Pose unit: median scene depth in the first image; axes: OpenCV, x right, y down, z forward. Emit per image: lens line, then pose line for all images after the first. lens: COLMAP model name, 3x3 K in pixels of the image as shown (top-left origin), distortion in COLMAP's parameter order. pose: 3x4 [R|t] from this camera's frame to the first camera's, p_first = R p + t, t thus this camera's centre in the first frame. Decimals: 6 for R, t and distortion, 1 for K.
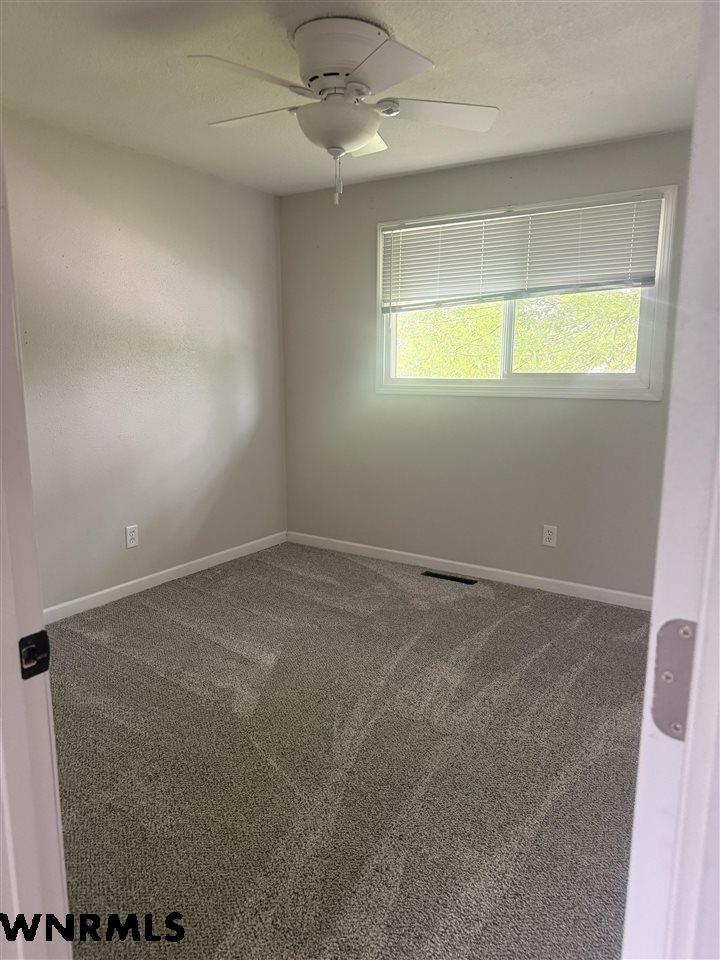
lens RADIAL K [[675.2, 0, 359.1], [0, 675.2, 484.0], [0, 0, 1]] dist [0.077786, -0.112365]
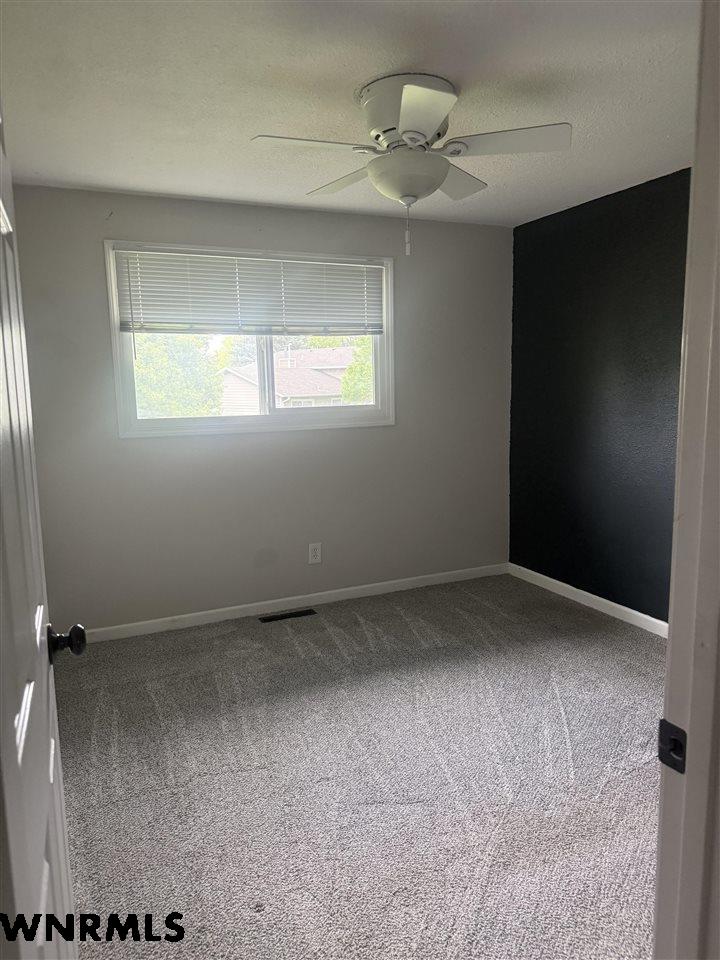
lens RADIAL K [[675.2, 0, 359.1], [0, 675.2, 484.0], [0, 0, 1]] dist [0.077786, -0.112365]
pose [[0.531355, -0.142310, 0.835110, -0.600786], [0.175643, 0.982875, 0.055734, -0.085853], [-0.828741, 0.117067, 0.547252, 0.344173]]
